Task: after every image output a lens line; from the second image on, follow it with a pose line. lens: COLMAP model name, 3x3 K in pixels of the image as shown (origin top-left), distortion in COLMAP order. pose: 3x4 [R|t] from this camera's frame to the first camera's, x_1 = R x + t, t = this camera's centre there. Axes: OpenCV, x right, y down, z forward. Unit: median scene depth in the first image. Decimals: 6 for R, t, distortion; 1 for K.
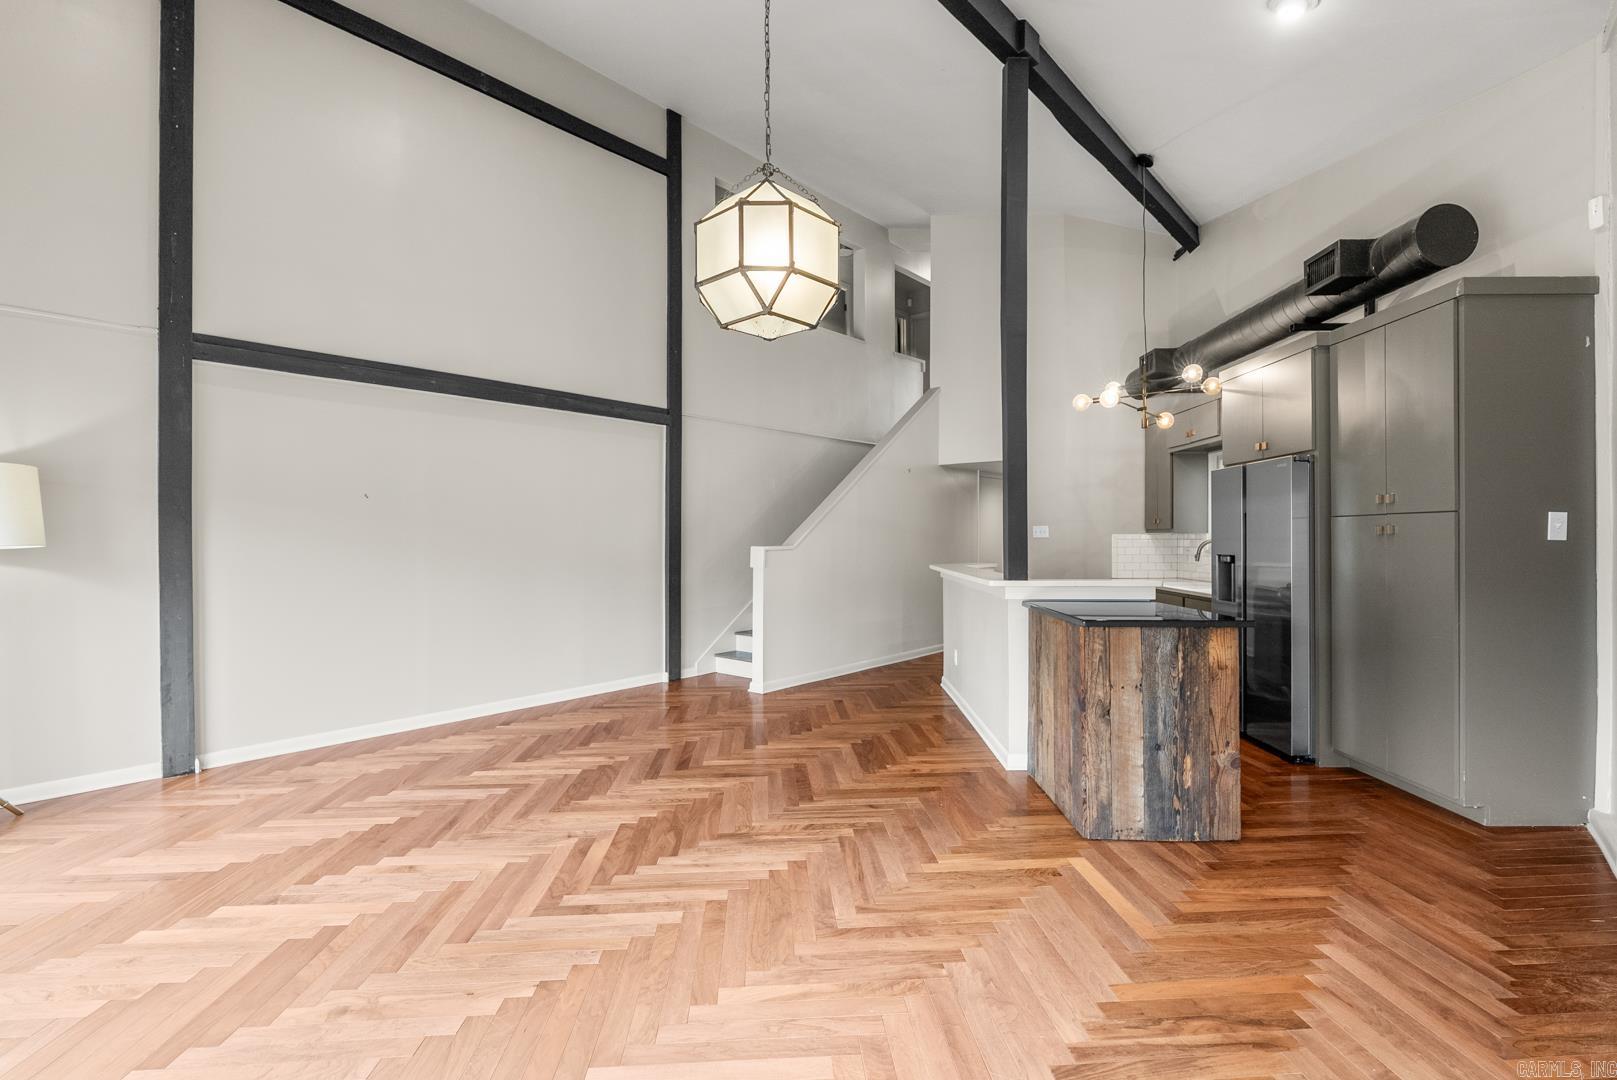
lens RADIAL K [[725.0, 0, 811.9], [0, 725.0, 536.9], [0, 0, 1]] dist [-0.004230, -0.000471]
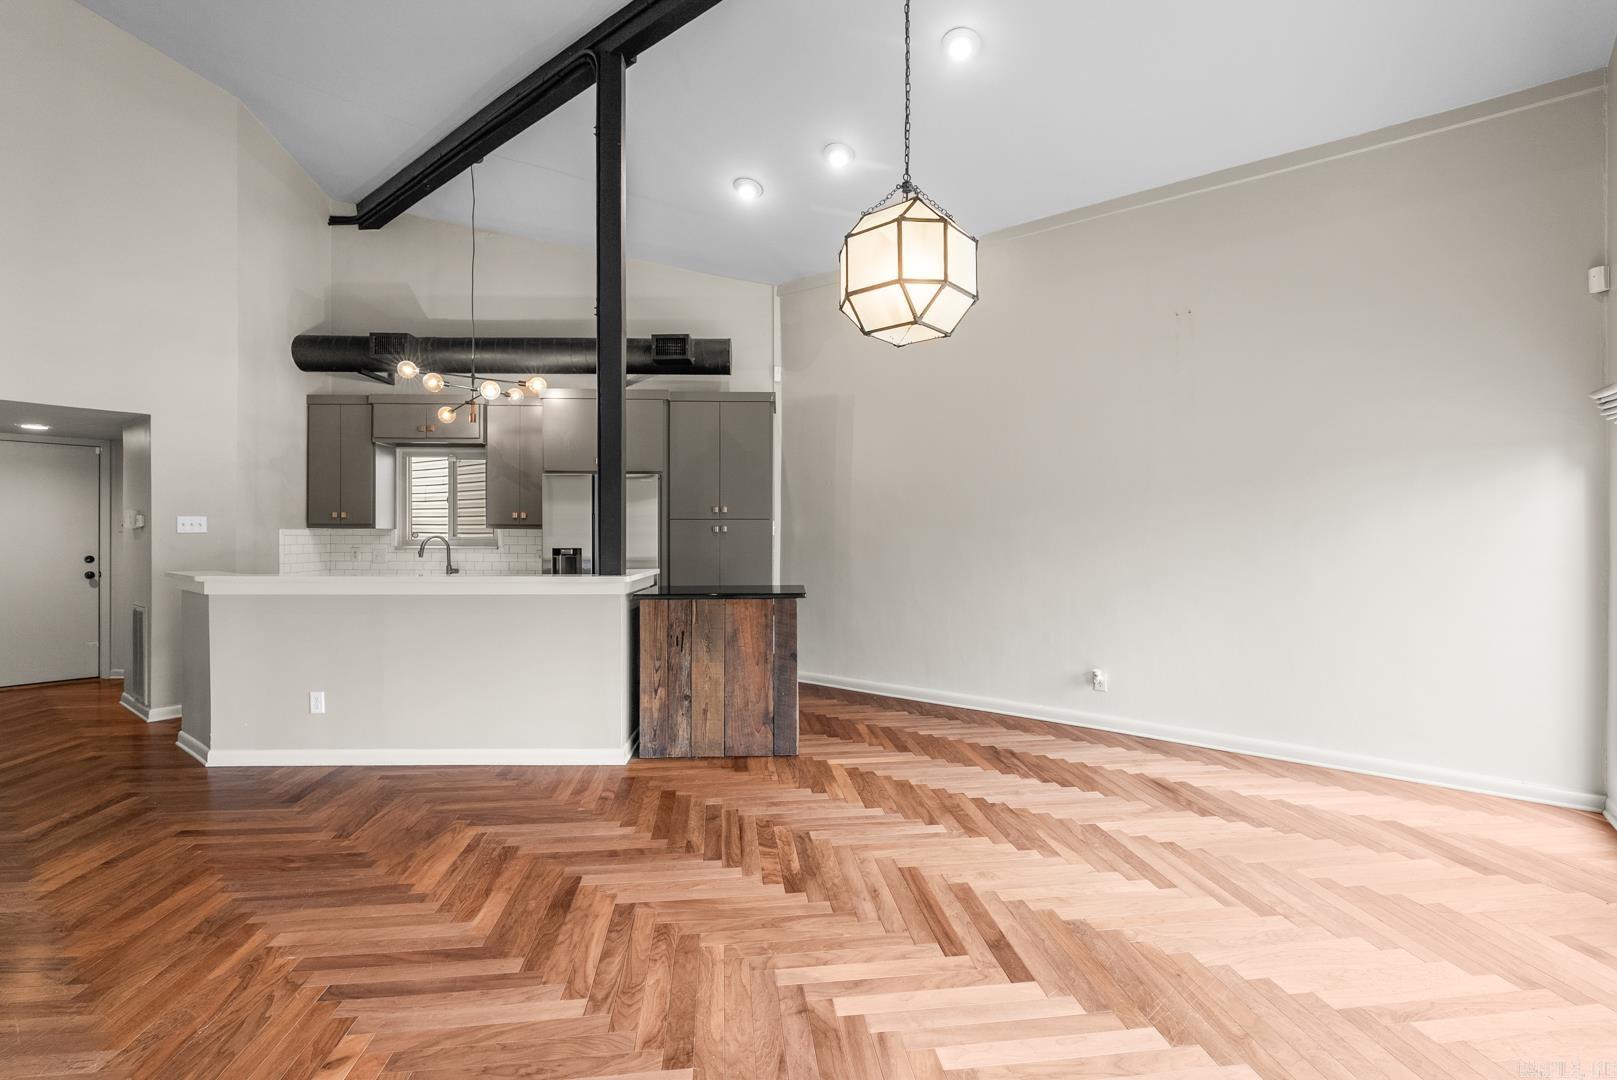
lens RADIAL K [[725.0, 0, 811.9], [0, 725.0, 536.9], [0, 0, 1]] dist [-0.004230, -0.000471]
pose [[-0.058901, 0.001274, 0.998263, -0.955378], [-0.003195, 0.999994, -0.001465, 0.010620], [-0.998259, -0.003276, -0.058896, 1.033119]]
